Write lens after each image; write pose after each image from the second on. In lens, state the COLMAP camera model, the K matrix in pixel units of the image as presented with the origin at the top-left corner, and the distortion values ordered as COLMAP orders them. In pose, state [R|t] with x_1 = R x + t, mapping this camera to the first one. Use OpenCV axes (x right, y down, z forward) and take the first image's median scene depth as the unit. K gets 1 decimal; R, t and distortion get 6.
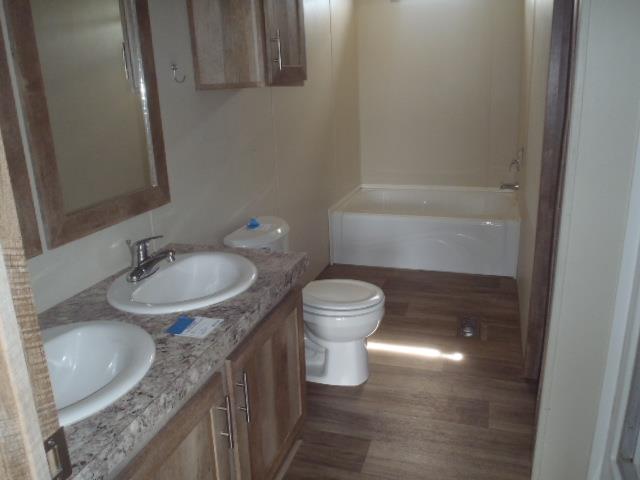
lens RADIAL K [[546.0, 0, 321.9], [0, 546.0, 240.4], [0, 0, 1]] dist [-0.060623, 0.034156]
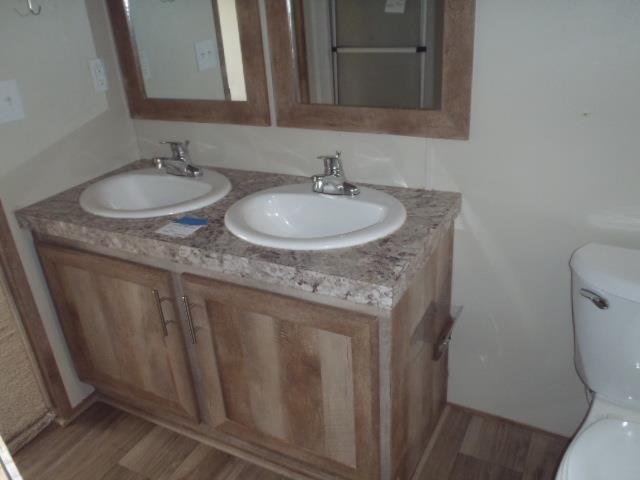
lens RADIAL K [[546.0, 0, 321.4], [0, 546.0, 239.9], [0, 0, 1]] dist [-0.060623, 0.034156]
pose [[-0.175352, 0.458581, -0.871180, 0.613908], [-0.219194, 0.844495, 0.488654, -0.373216], [0.959794, 0.276644, -0.047566, 1.235943]]
